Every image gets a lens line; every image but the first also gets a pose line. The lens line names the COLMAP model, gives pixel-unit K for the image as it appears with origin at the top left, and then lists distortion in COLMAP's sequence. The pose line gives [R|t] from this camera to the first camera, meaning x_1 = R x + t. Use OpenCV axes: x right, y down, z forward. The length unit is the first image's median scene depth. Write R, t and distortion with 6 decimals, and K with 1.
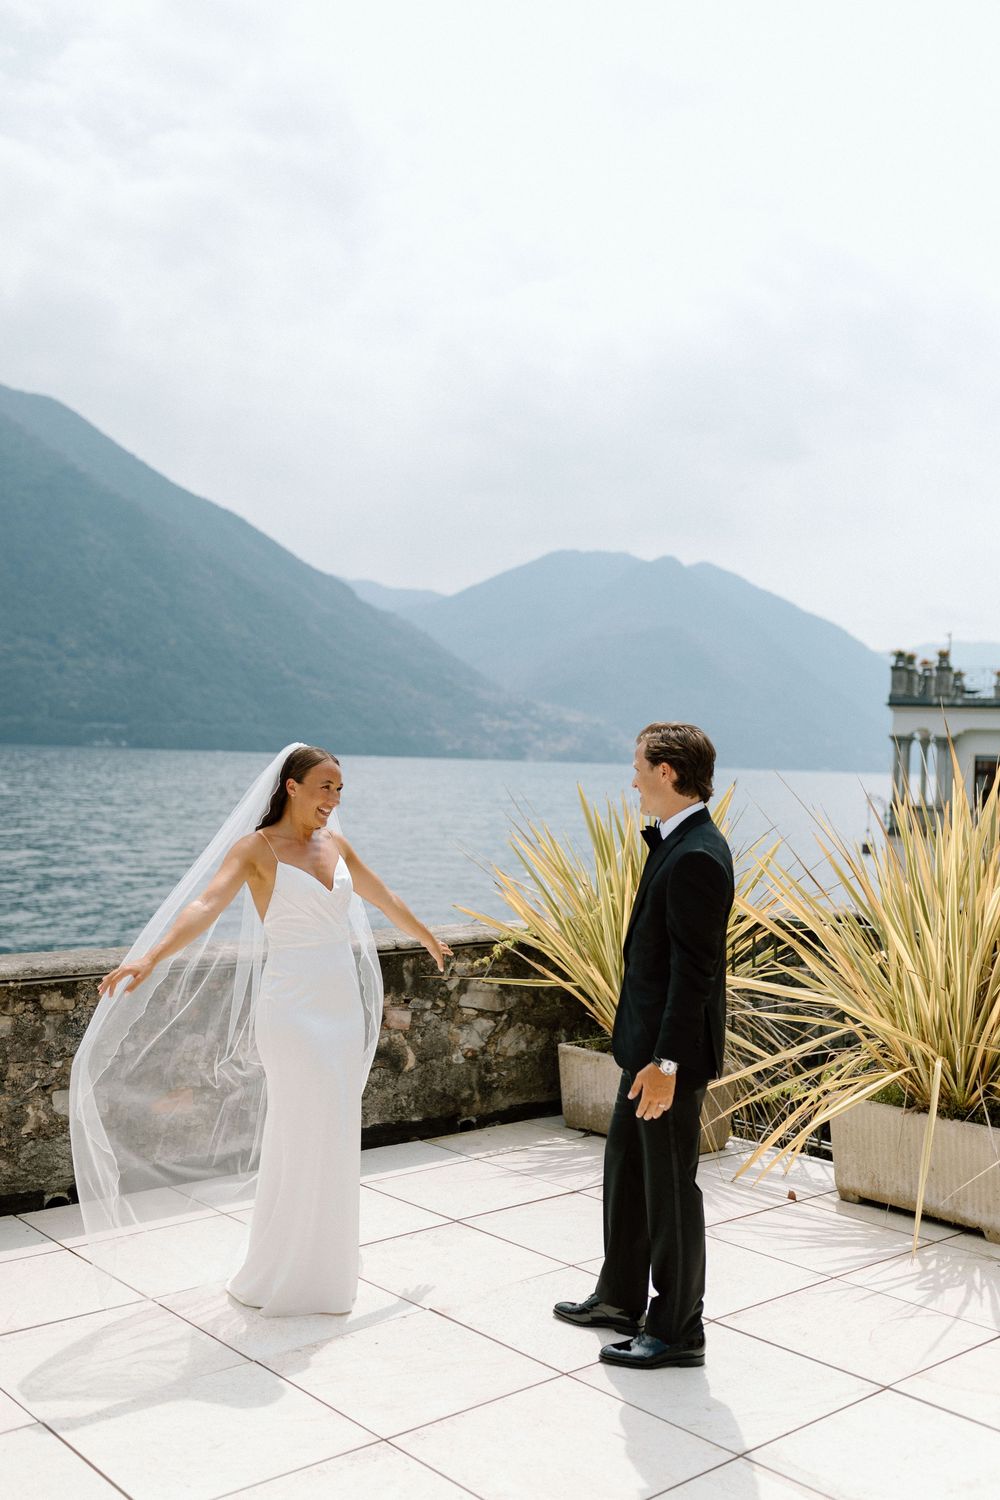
lens RADIAL K [[1556.5, 0, 506.2], [0, 1556.5, 749.1], [0, 0, 1]] dist [0.021121, 0.000000]
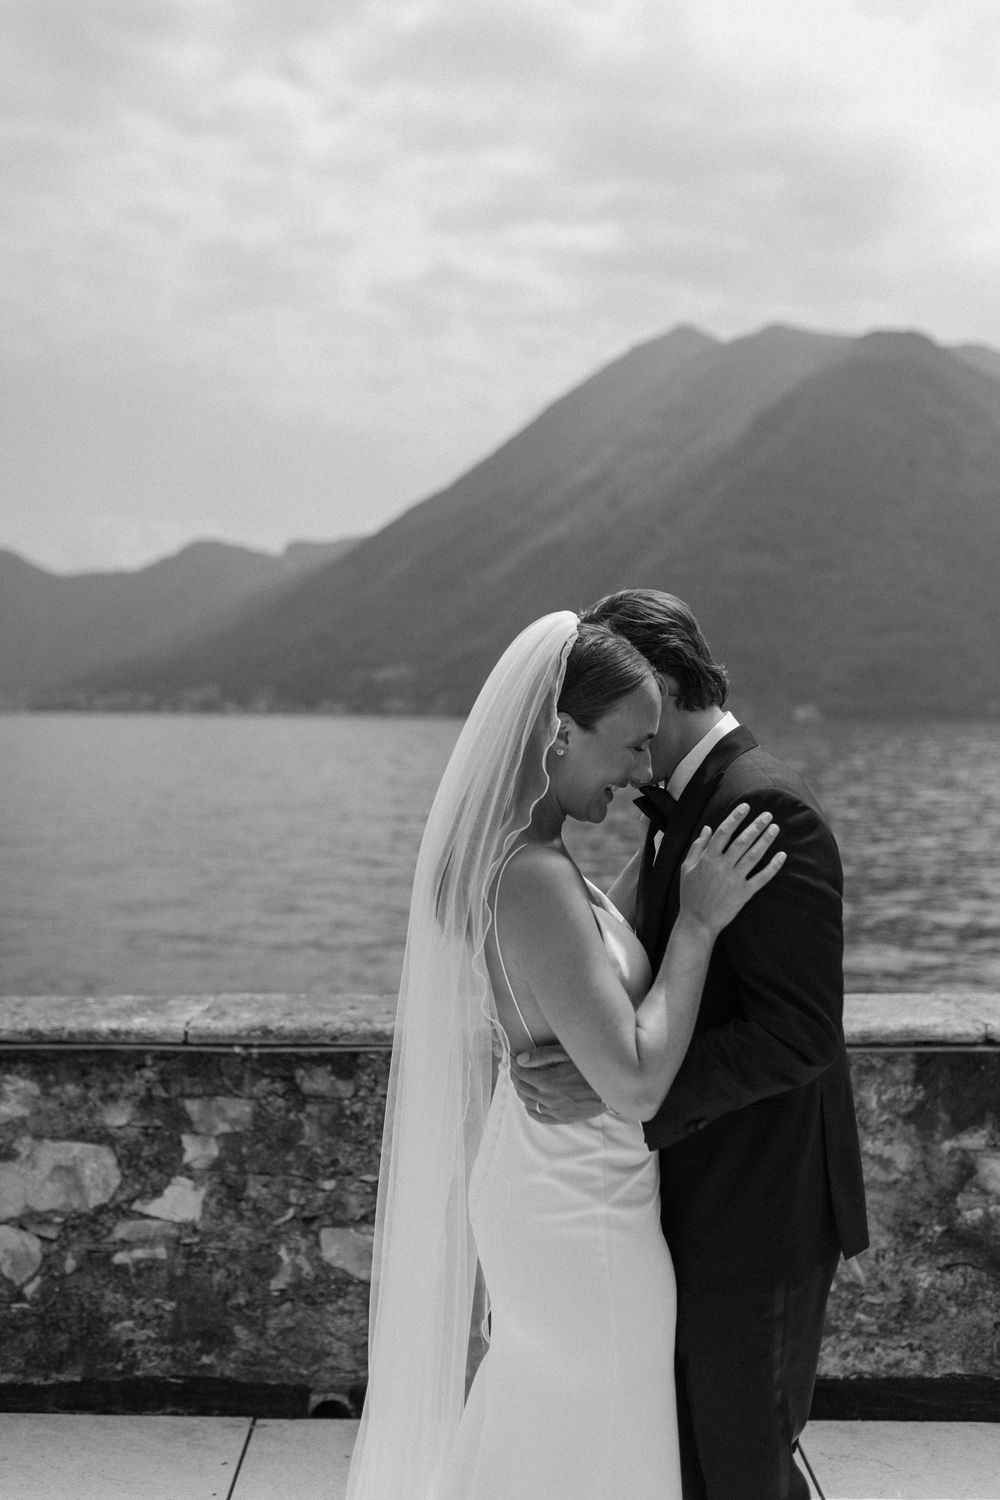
lens RADIAL K [[1461.7, 0, 502.2], [0, 1461.7, 726.8], [0, 0, 1]] dist [0.003869, 0.000000]
pose [[0.754668, -0.024074, -0.655666, 0.030330], [0.025164, 0.999653, -0.007741, 0.005648], [0.655625, -0.010658, 0.755012, 0.125713]]
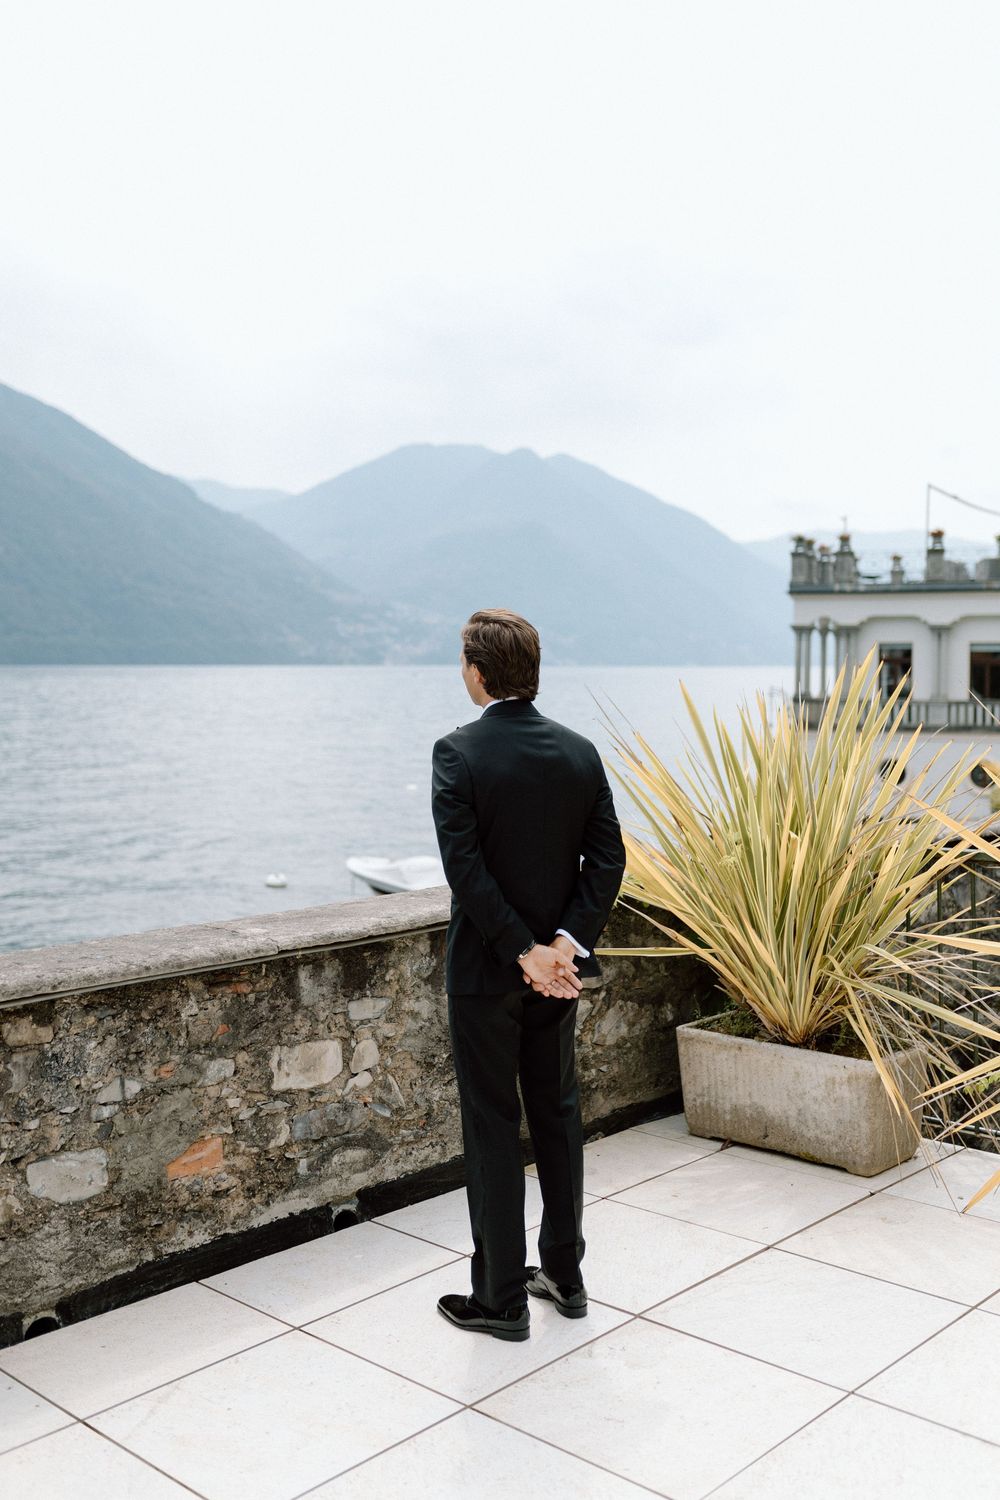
lens RADIAL K [[1556.5, 0, 503.0], [0, 1556.5, 739.1], [0, 0, 1]] dist [0.021121, 0.000000]
pose [[0.993997, -0.036339, 0.103197, -0.030830], [0.030561, 0.997904, 0.057034, 0.001030], [-0.105053, -0.053538, 0.993024, 0.066338]]
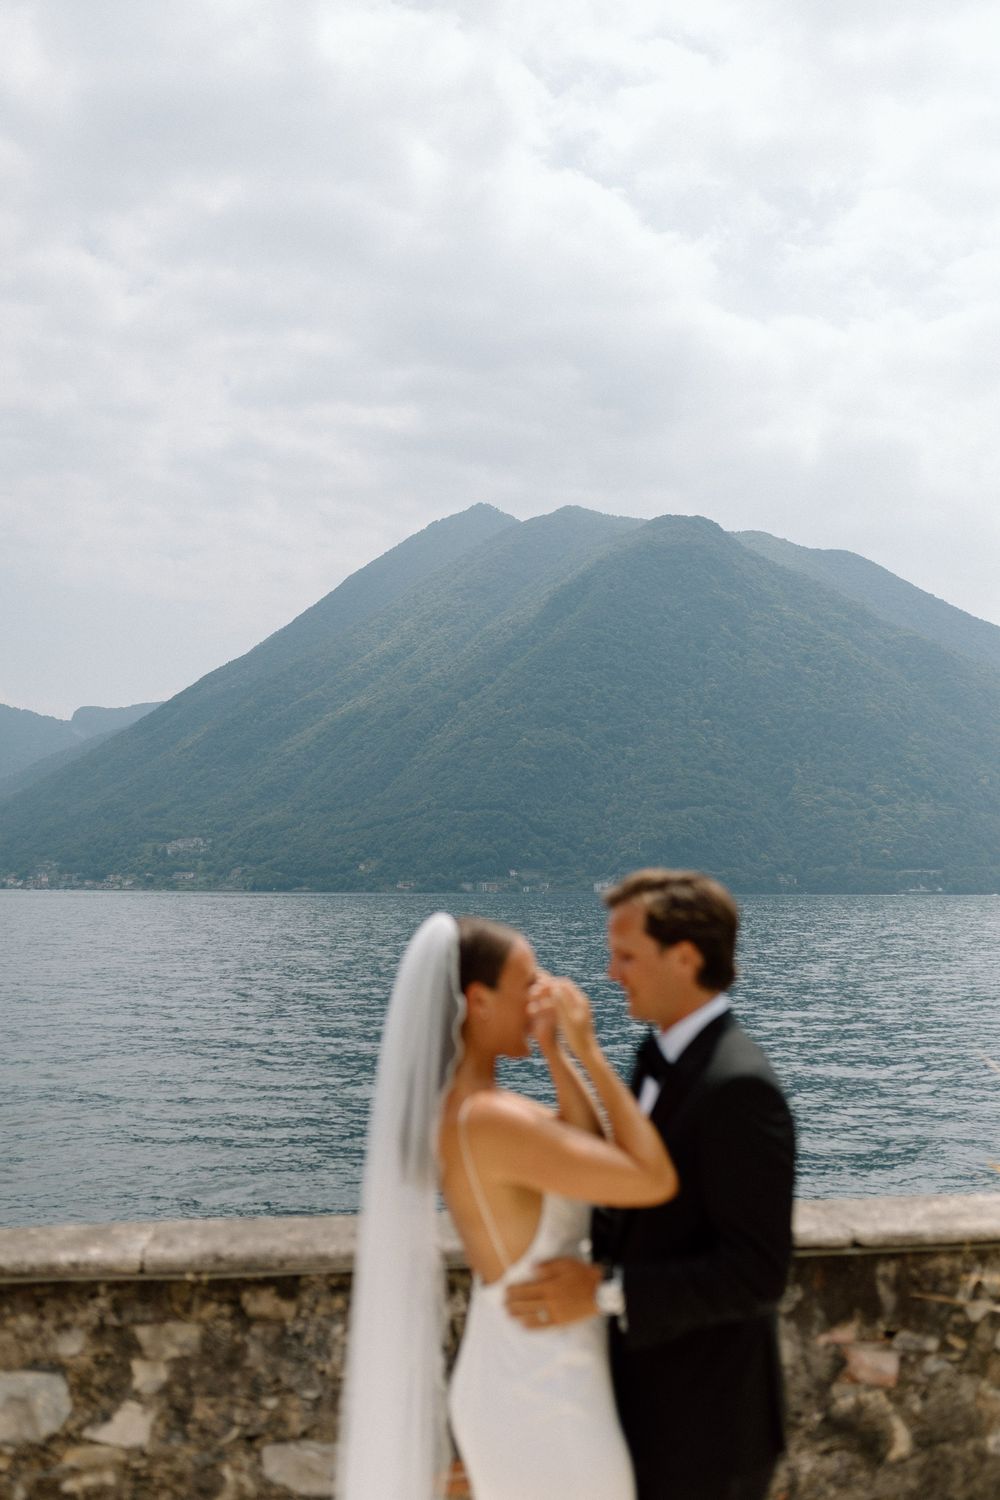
lens RADIAL K [[1461.7, 0, 503.8], [0, 1461.7, 726.3], [0, 0, 1]] dist [0.003869, 0.000000]
pose [[0.836164, -0.091665, -0.540766, 0.032728], [0.029421, 0.992012, -0.122663, -0.000930], [0.547690, 0.086656, 0.832181, 0.105082]]
